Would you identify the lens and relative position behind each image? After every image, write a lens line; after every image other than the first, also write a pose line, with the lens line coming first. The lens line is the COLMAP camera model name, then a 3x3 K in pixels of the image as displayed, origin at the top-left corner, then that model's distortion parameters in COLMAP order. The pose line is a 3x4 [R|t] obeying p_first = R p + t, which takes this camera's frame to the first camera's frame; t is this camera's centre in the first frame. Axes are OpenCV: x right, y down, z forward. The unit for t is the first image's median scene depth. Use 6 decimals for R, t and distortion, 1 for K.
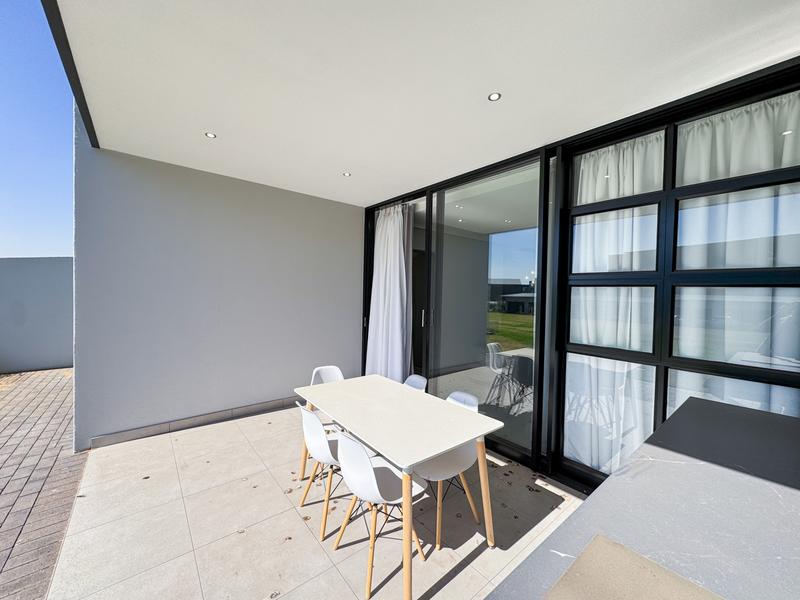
lens RADIAL K [[317.0, 0, 400.0], [0, 317.0, 300.0], [0, 0, 1]] dist [-0.000889, 0.000000]
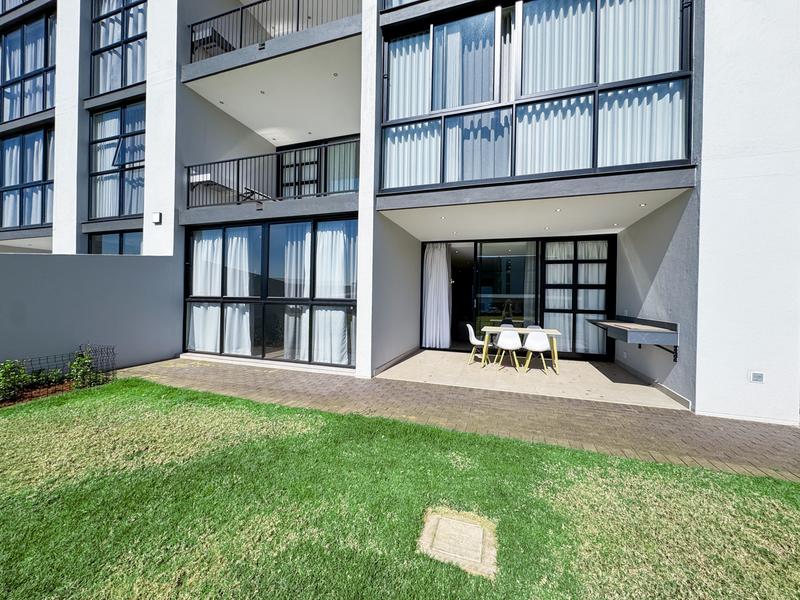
lens RADIAL K [[317.9, 0, 399.8], [0, 317.9, 298.6], [0, 0, 1]] dist [-0.002559, 0.000192]
pose [[0.847792, -0.008079, 0.530267, -2.373124], [0.013291, 0.999894, -0.006015, 0.052639], [-0.530162, 0.012147, 0.847809, -0.810595]]
